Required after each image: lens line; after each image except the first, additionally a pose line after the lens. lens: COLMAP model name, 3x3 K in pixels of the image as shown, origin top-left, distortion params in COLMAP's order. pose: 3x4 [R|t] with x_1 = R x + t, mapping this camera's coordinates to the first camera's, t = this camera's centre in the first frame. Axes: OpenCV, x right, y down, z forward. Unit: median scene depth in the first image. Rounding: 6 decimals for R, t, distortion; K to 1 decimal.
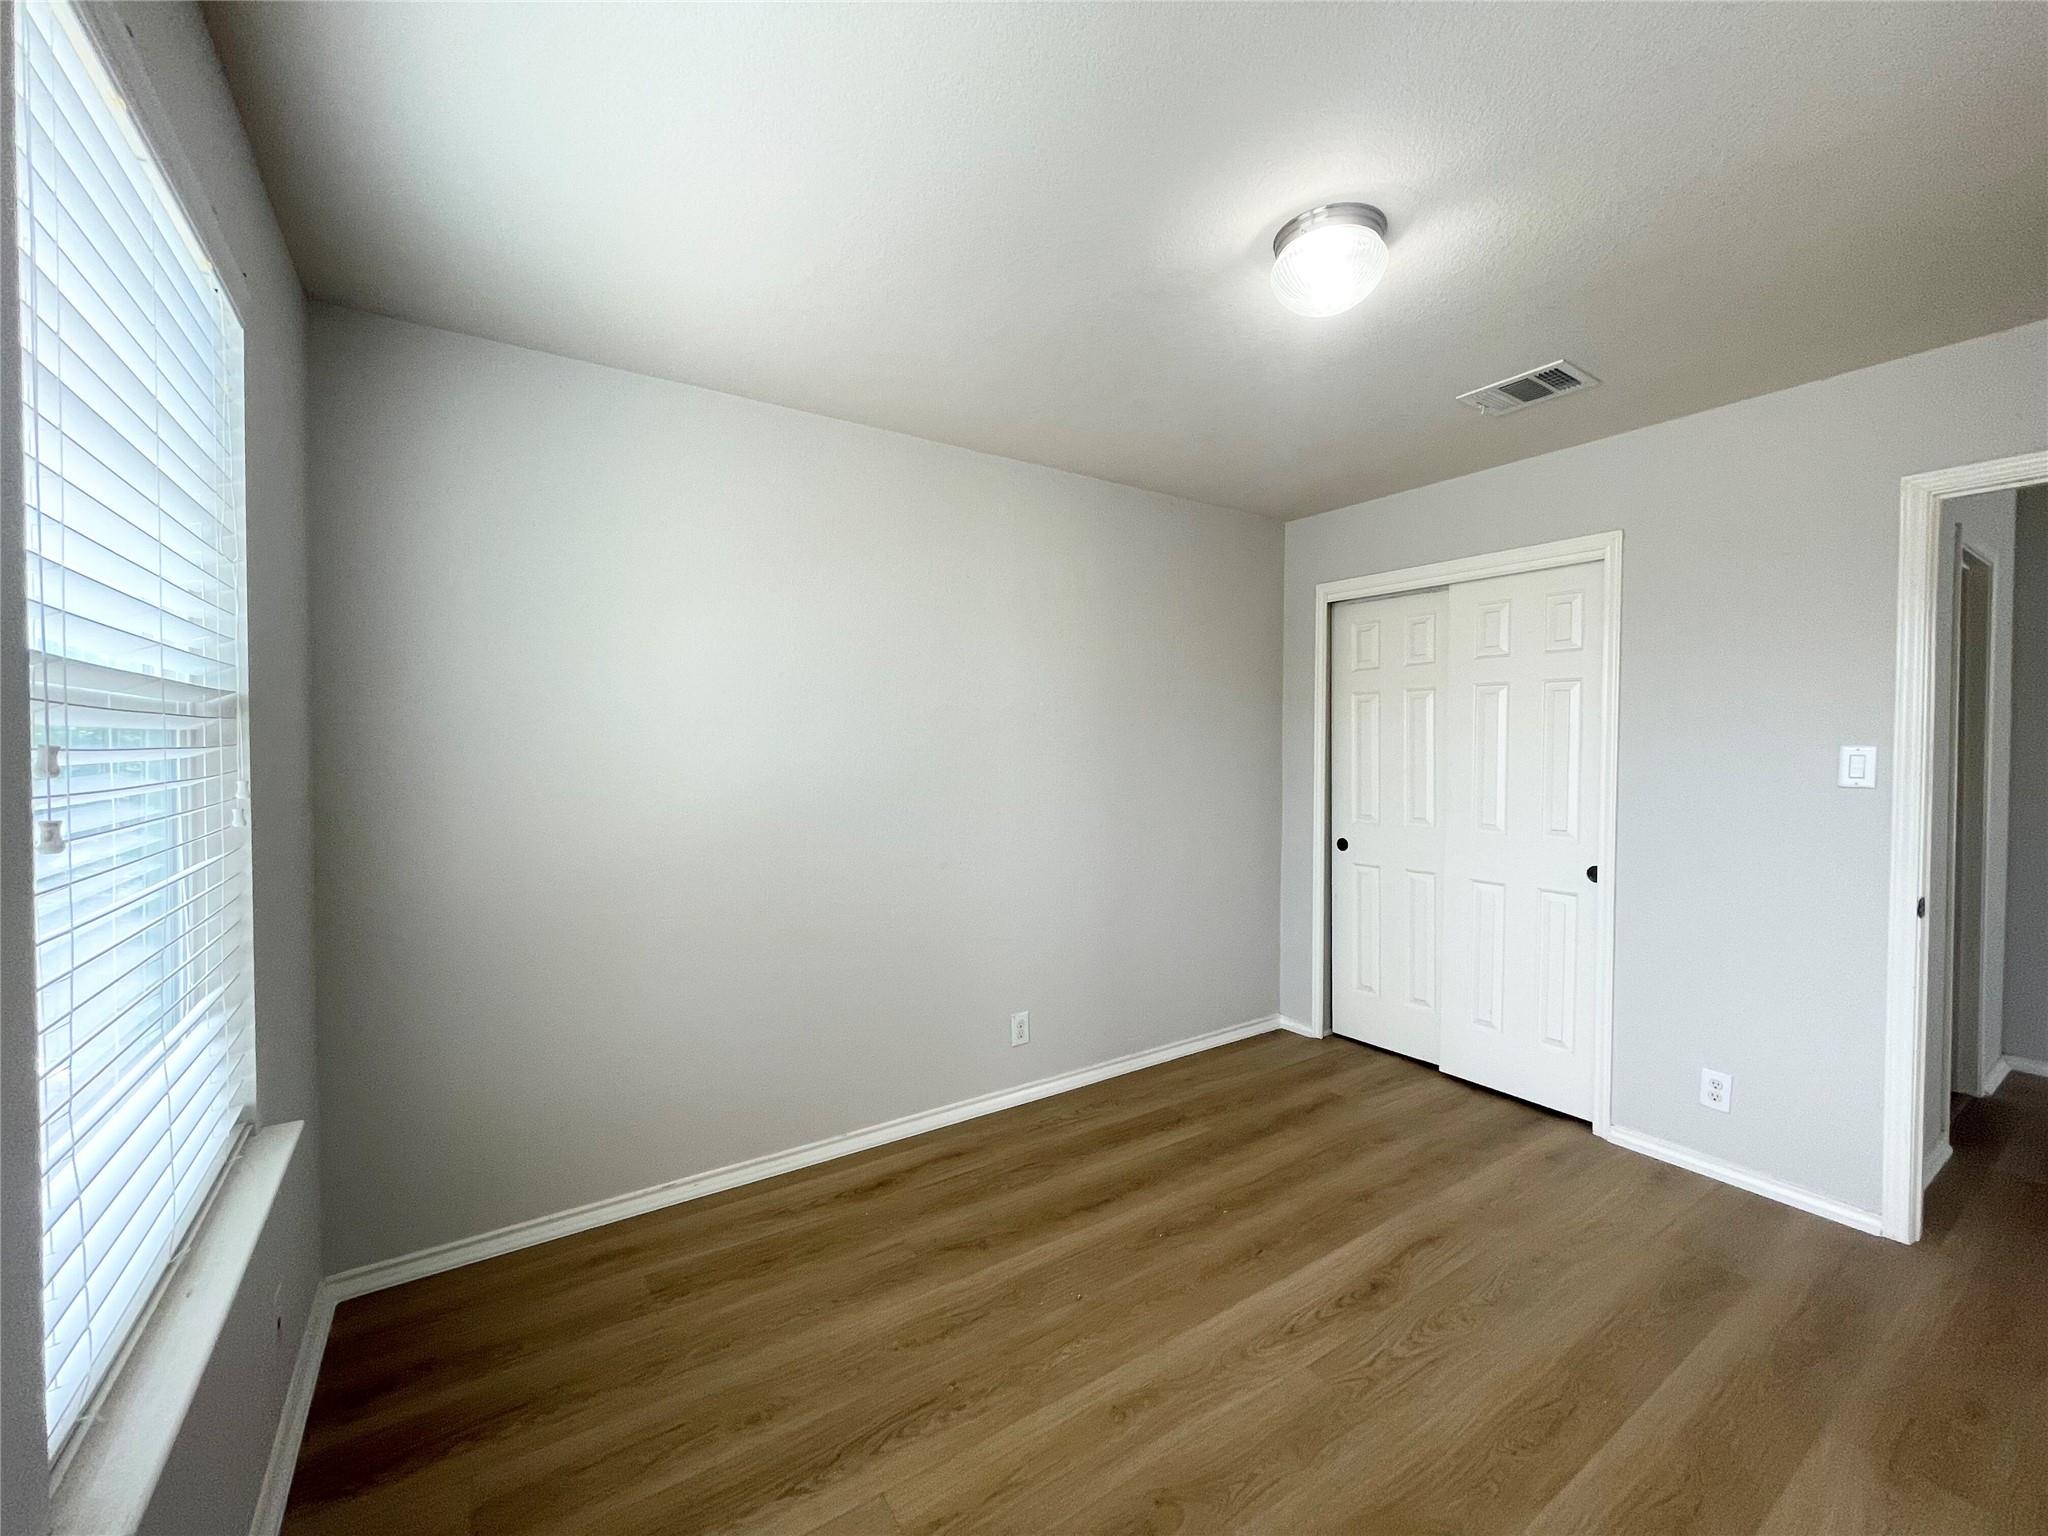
lens RADIAL K [[824.2, 0, 1026.4], [0, 824.2, 762.7], [0, 0, 1]] dist [-0.001388, -0.000399]
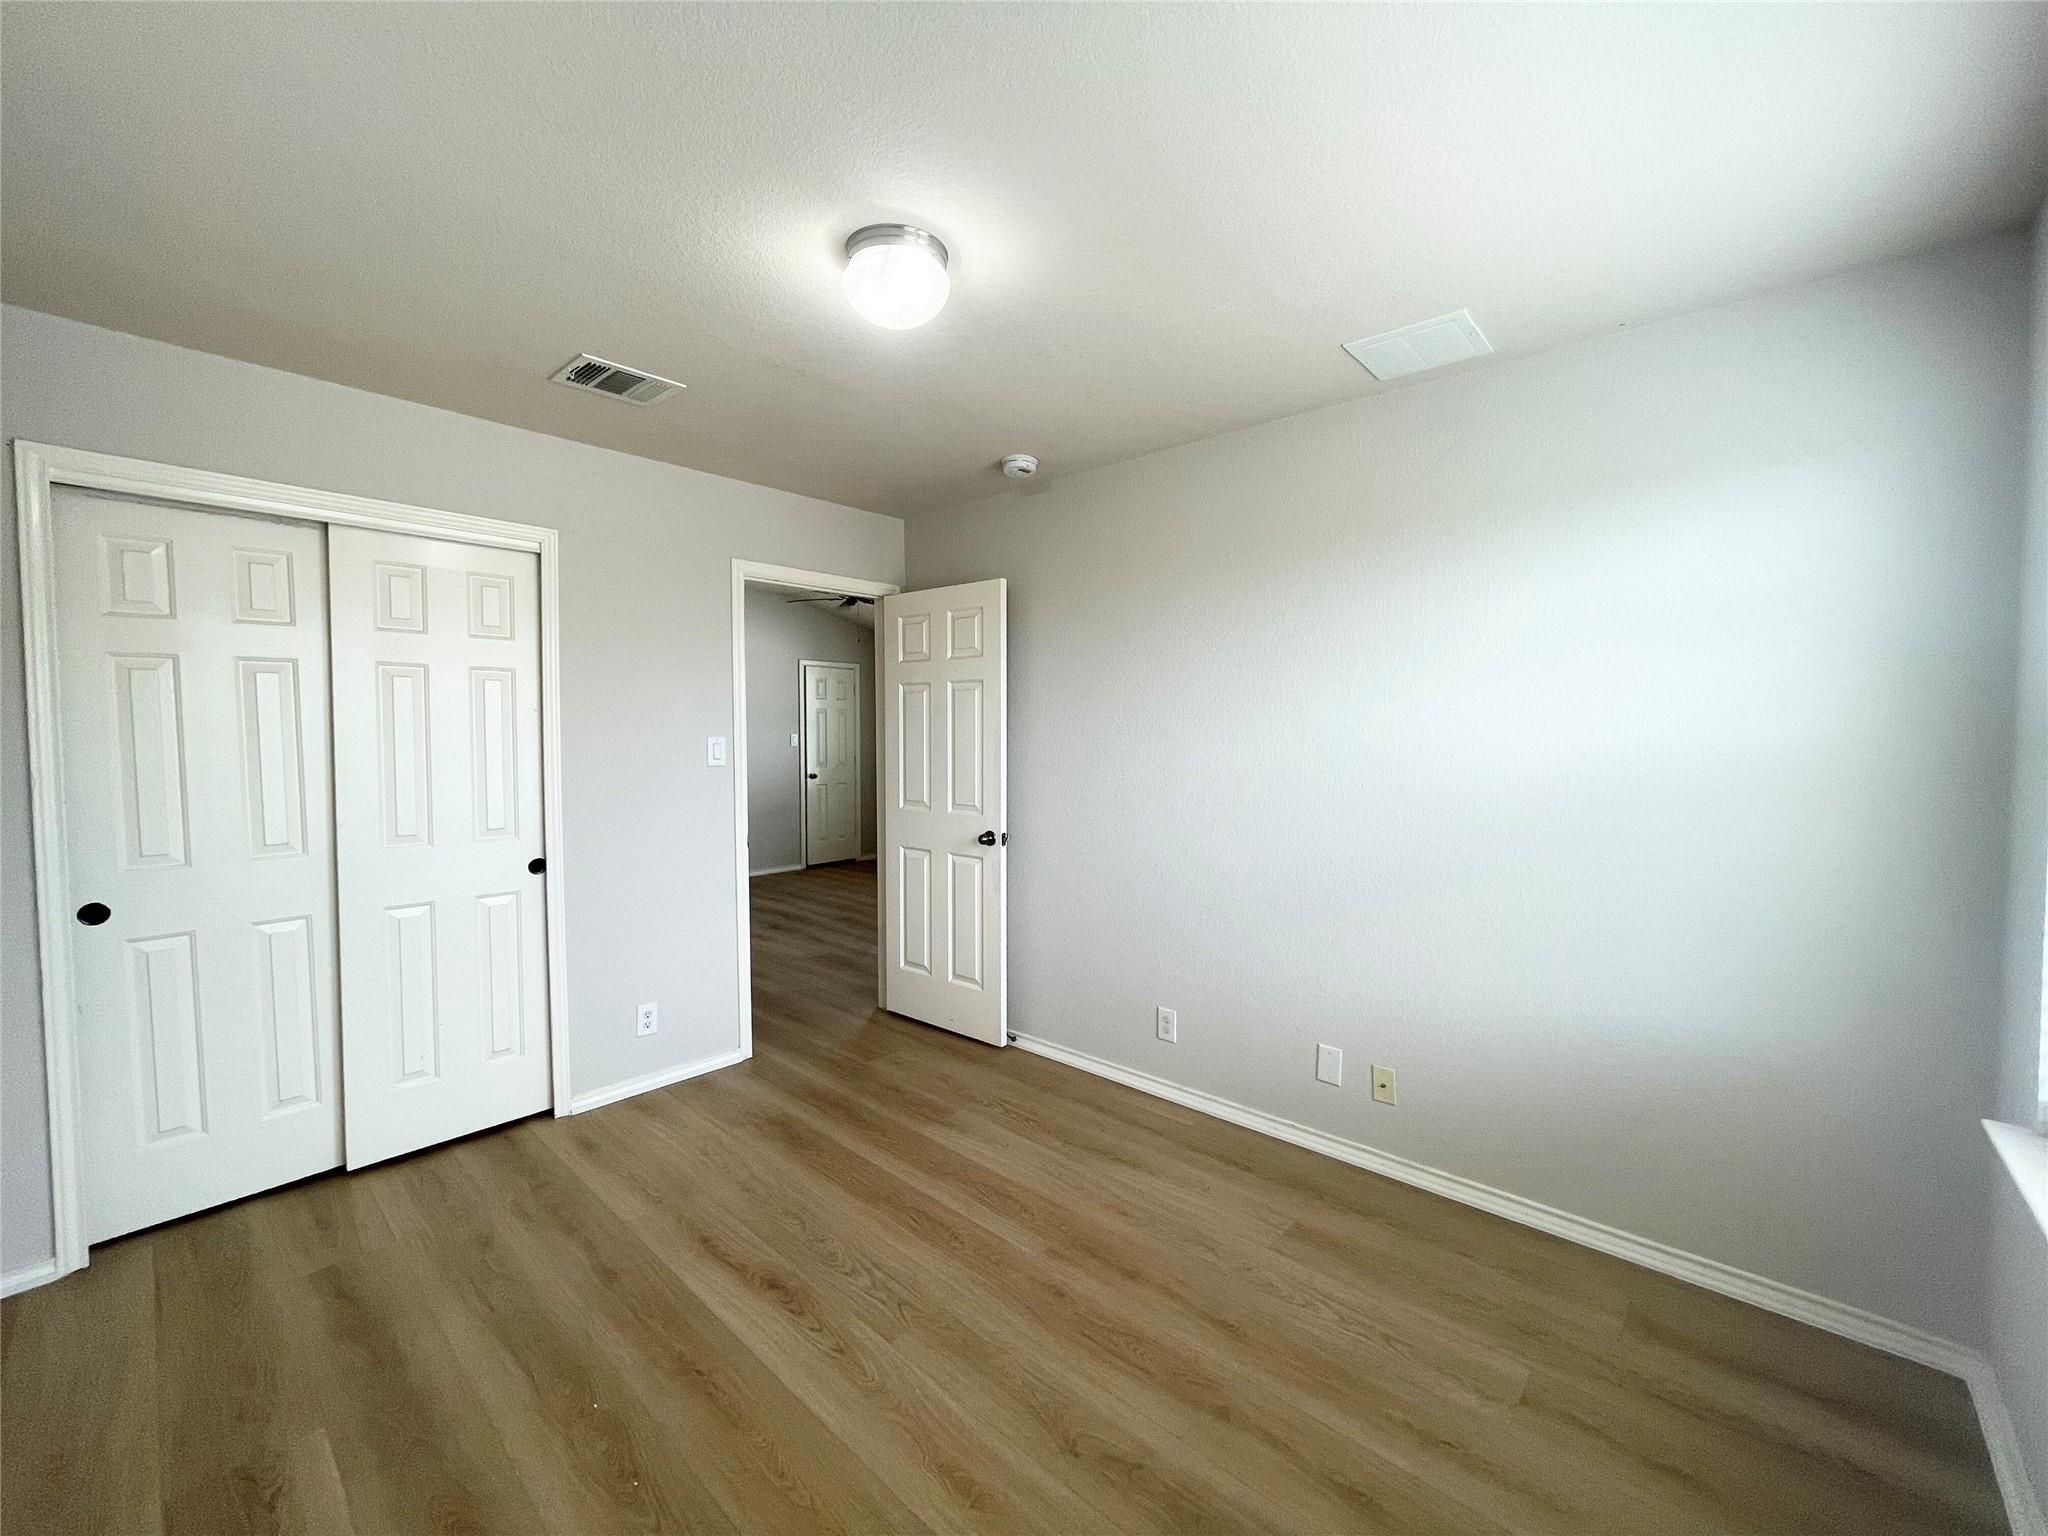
lens RADIAL K [[824.2, 0, 1026.4], [0, 824.2, 762.7], [0, 0, 1]] dist [-0.001388, -0.000399]
pose [[-0.235802, -0.037806, 0.971066, -0.489534], [0.020771, 0.998819, 0.043930, -0.026377], [-0.971579, 0.030529, -0.234738, 0.761382]]
